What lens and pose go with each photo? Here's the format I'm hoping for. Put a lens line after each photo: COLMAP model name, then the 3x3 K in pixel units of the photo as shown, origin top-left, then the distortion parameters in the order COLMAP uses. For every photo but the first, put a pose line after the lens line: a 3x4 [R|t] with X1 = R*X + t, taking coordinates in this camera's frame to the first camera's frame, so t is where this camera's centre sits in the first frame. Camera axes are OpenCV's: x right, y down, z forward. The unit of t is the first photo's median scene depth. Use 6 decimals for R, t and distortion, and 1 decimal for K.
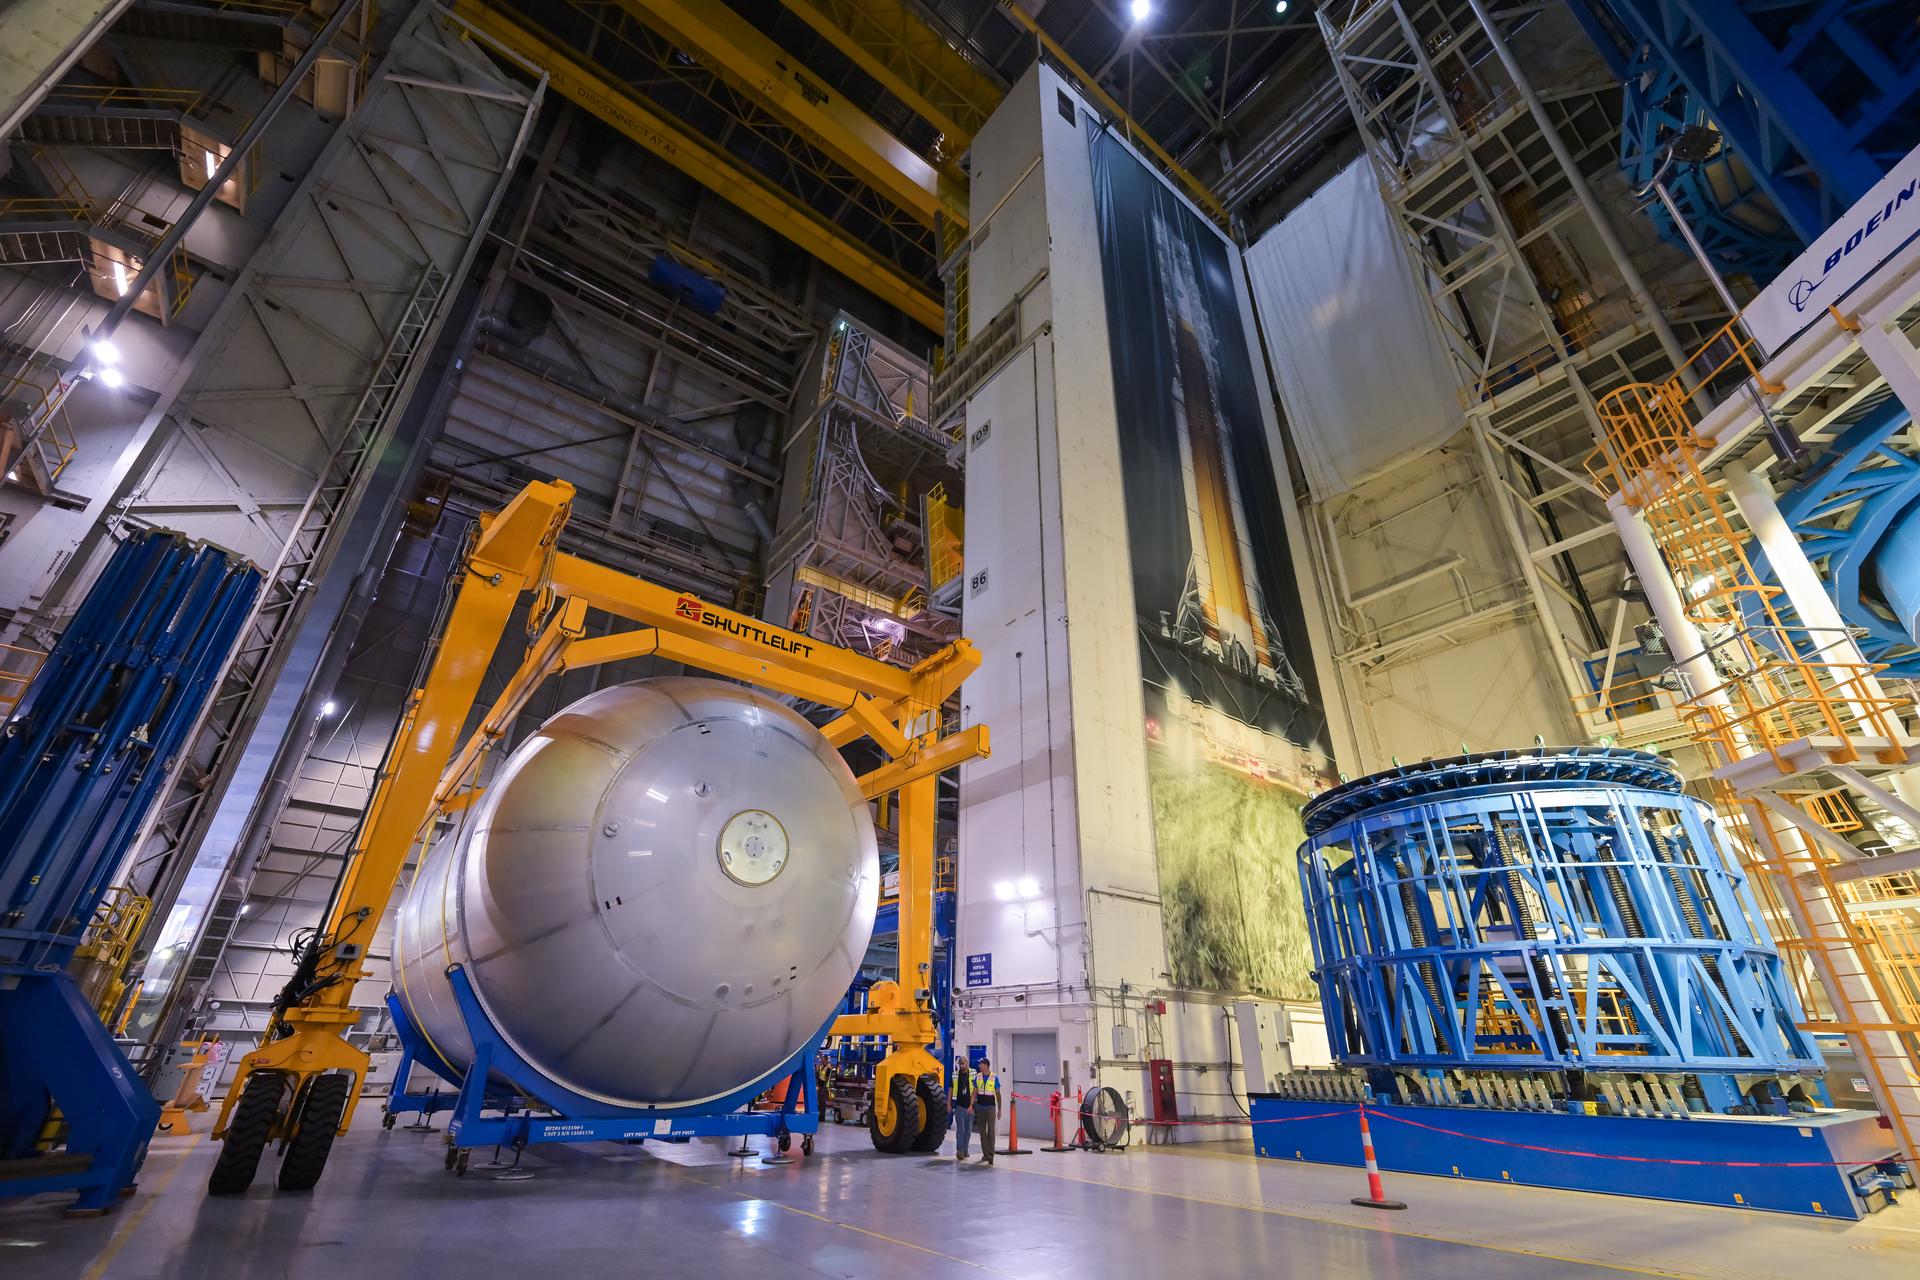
lens RADIAL K [[793.7, 0, 960.0], [0, 793.7, 640.0], [0, 0, 1]] dist [0.001805, -0.000152]
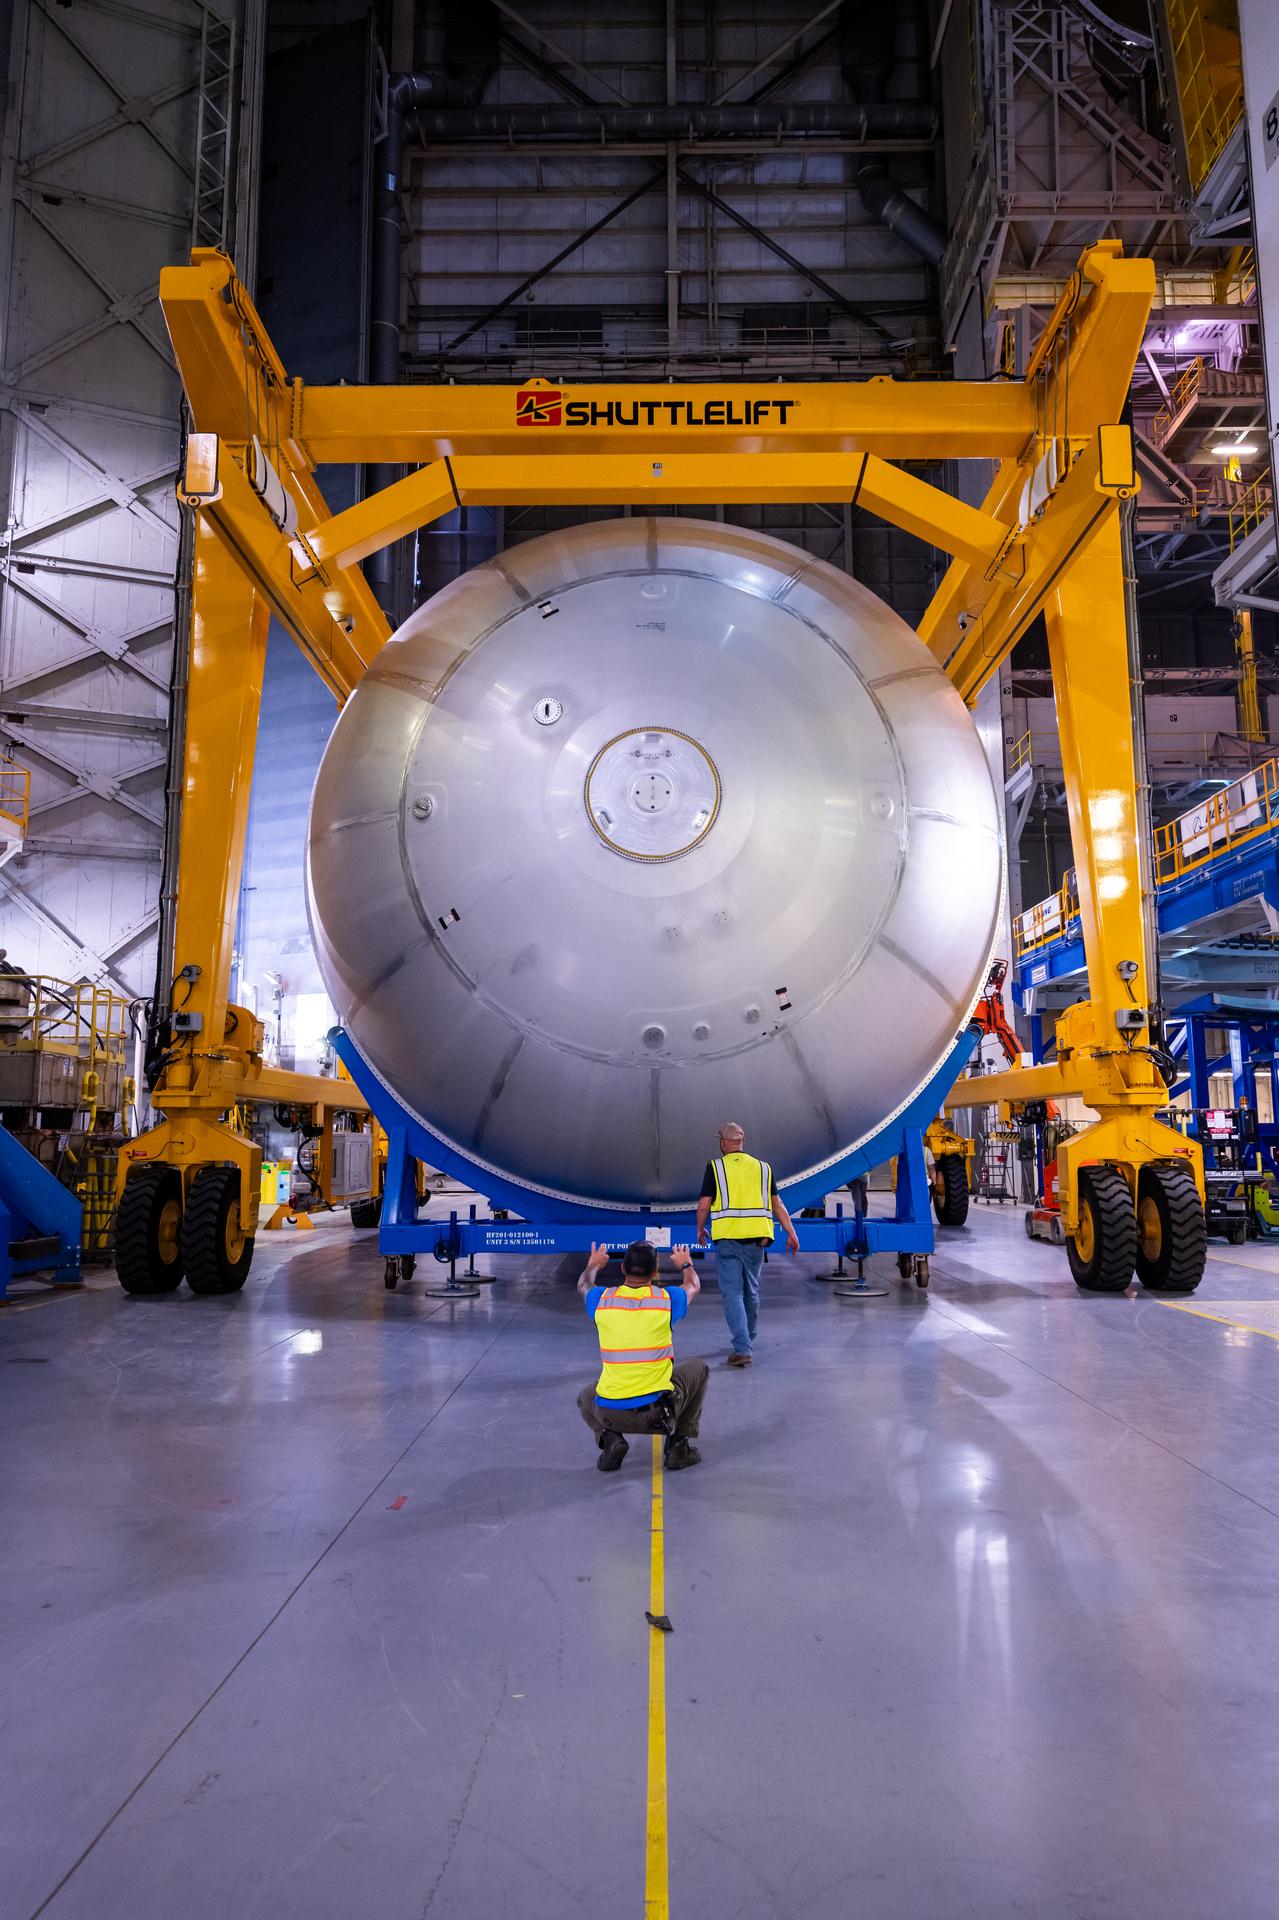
lens RADIAL K [[1275.5, 0, 640.8], [0, 1275.5, 964.9], [0, 0, 1]] dist [-0.003833, -0.001437]
pose [[0.777540, -0.104502, -0.620090, 0.185893], [0.308444, 0.922703, 0.231261, 0.114662], [0.547991, -0.371078, 0.749671, 0.206238]]
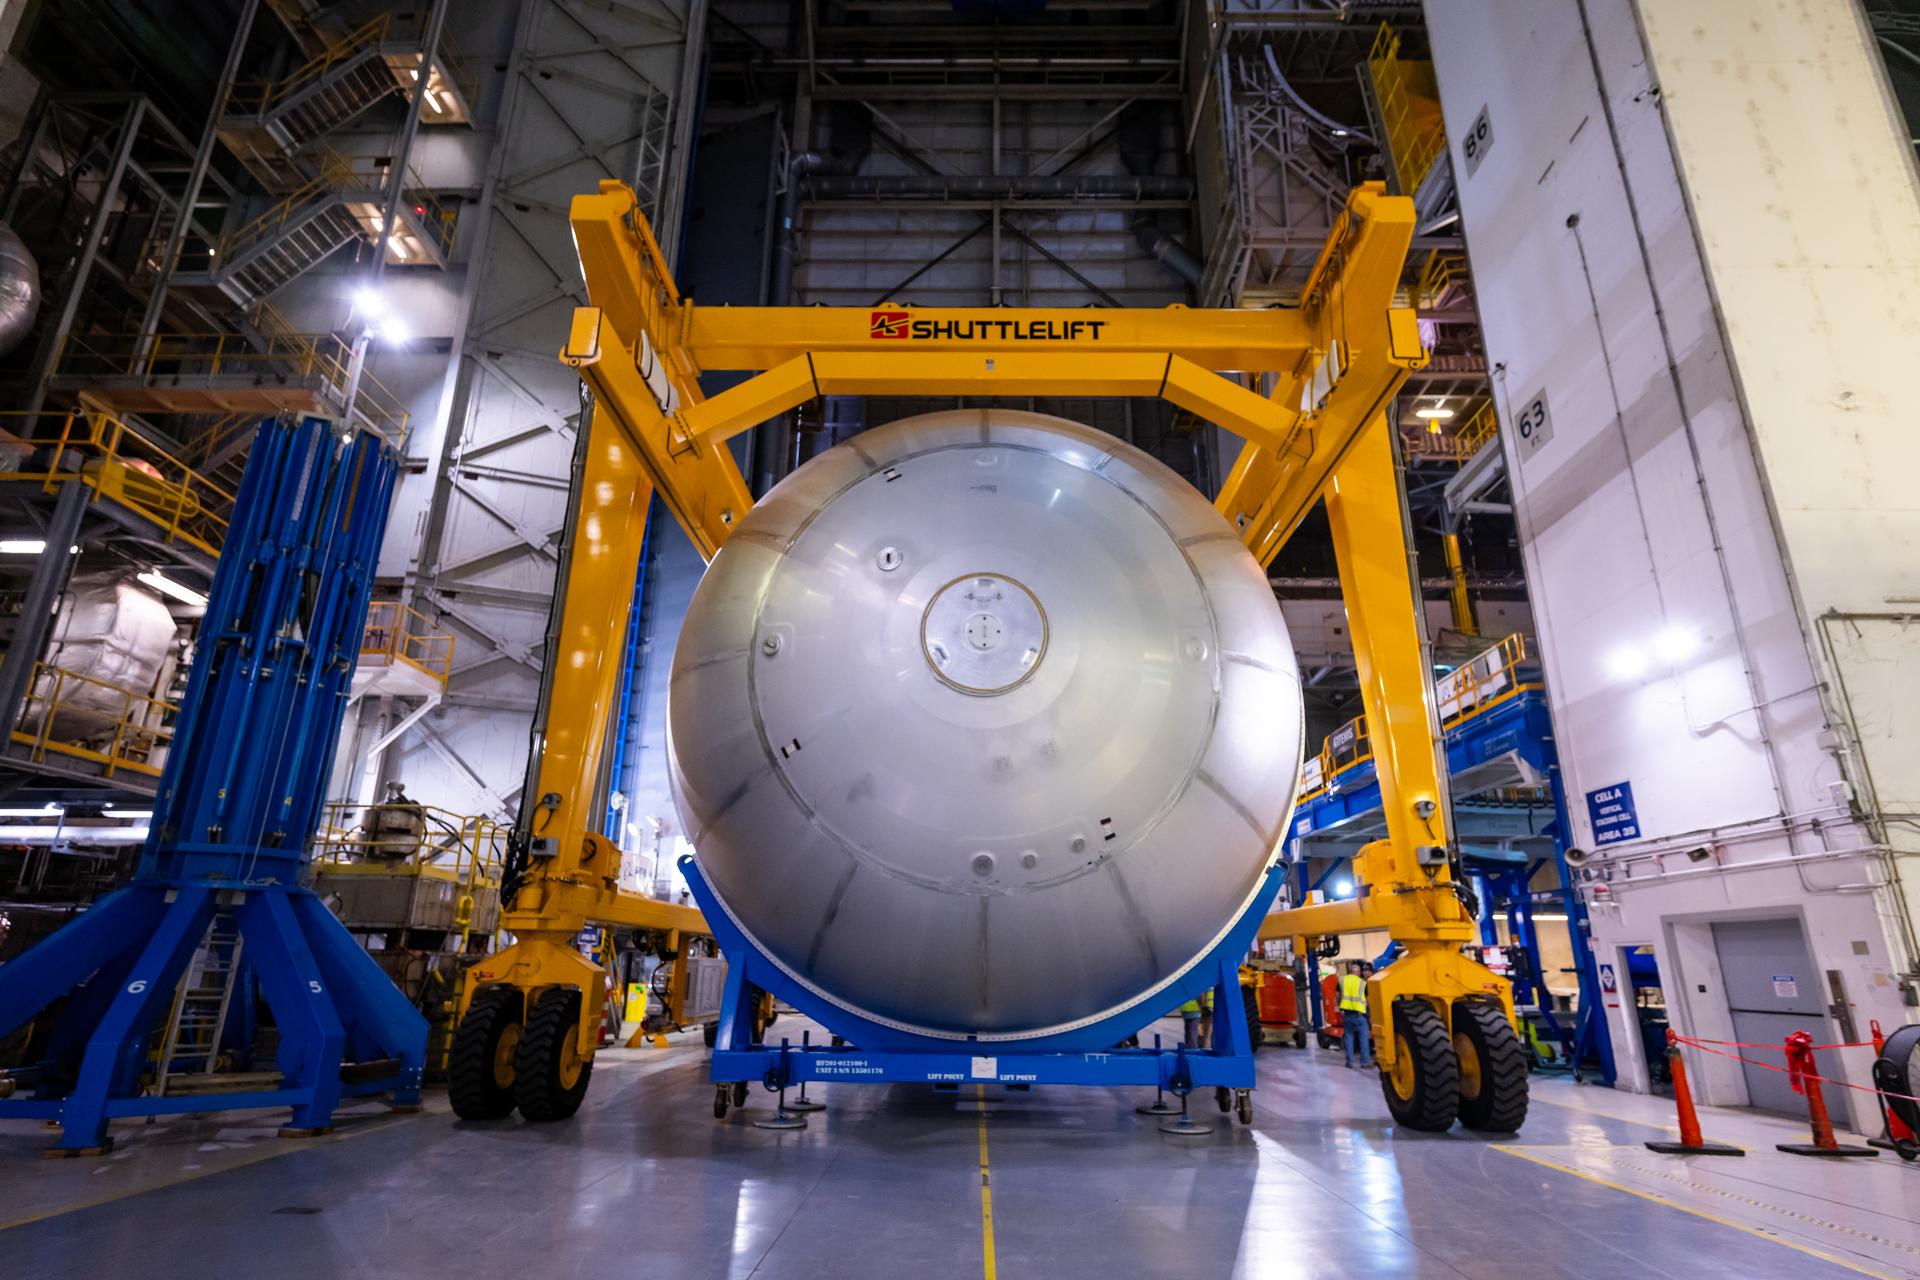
lens RADIAL K [[985.3, 0, 963.1], [0, 985.3, 645.0], [0, 0, 1]] dist [-0.002944, -0.000228]
pose [[0.778384, -0.204230, -0.593641, 0.111101], [0.296272, 0.953182, 0.060550, 0.154214], [0.553481, -0.223011, 0.802449, 0.283442]]
